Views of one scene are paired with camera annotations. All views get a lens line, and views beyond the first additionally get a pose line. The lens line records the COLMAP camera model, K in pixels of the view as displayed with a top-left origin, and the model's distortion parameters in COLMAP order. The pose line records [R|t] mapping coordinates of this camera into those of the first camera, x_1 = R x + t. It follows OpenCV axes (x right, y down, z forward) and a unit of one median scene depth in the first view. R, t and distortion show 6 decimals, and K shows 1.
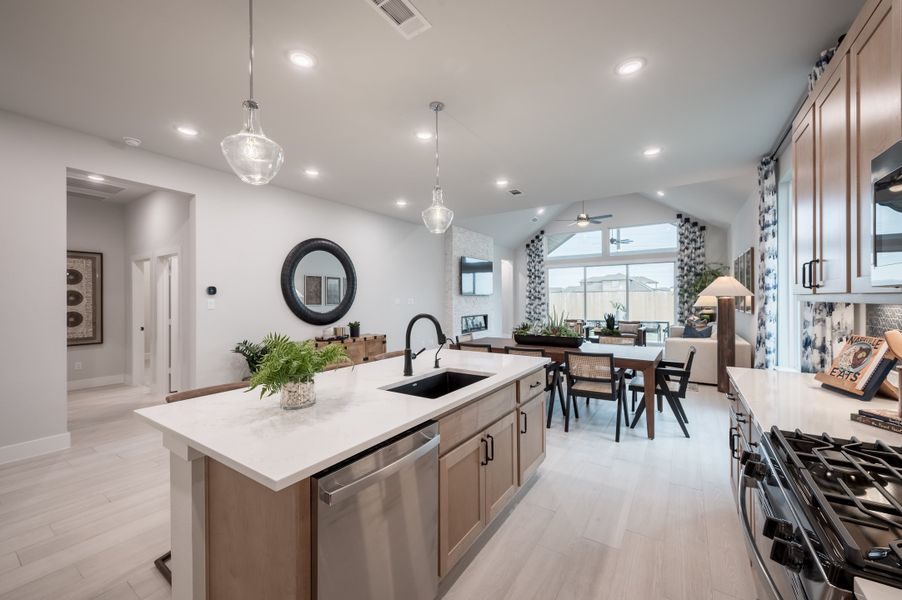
lens RADIAL K [[357.5, 0, 451.0], [0, 357.5, 300.0], [0, 0, 1]] dist [-0.000203, -0.000011]
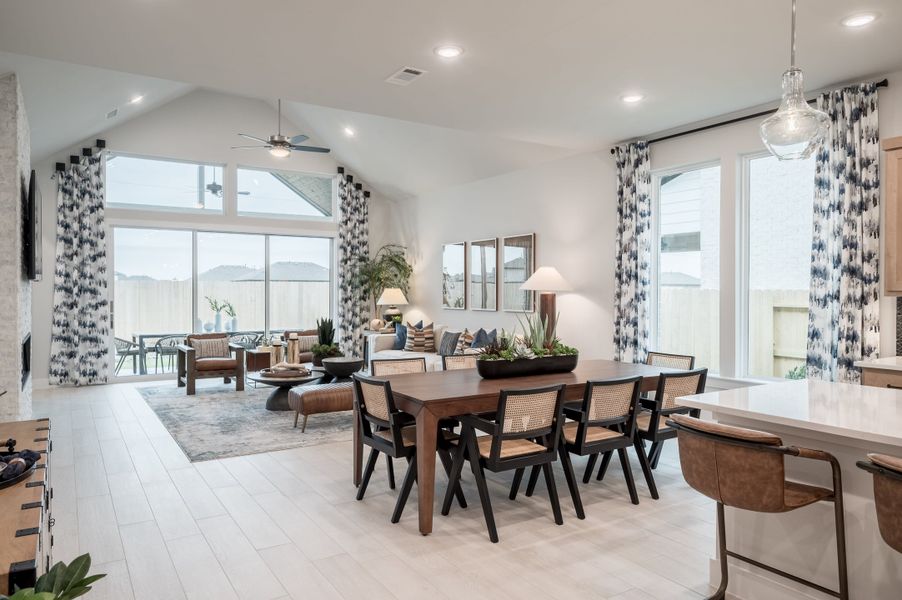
lens RADIAL K [[611.5, 0, 451.0], [0, 611.5, 300.0], [0, 0, 1]] dist [0.000953, -0.000975]
pose [[0.401629, -0.004247, 0.915793, -0.329315], [-0.001644, 0.999984, 0.005359, 0.001524], [-0.915801, -0.003658, 0.401615, 0.352629]]
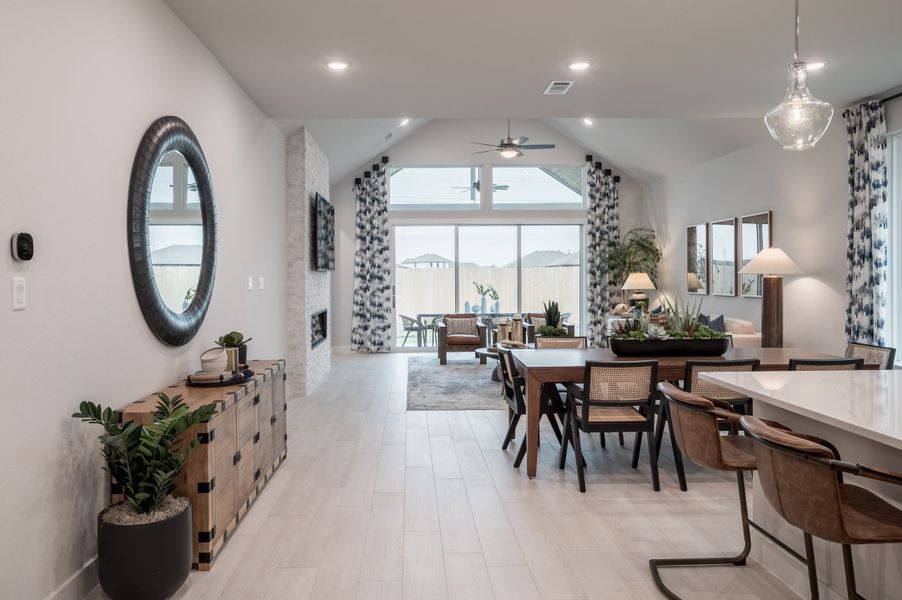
lens RADIAL K [[642.0, 0, 424.8], [0, 642.0, 282.2], [0, 0, 1]] dist [0.000365, 0.000399]
pose [[0.817666, -0.002300, 0.575688, -0.331229], [0.002300, 0.999997, 0.000729, 0.001634], [-0.575688, 0.000728, 0.817669, 0.175031]]
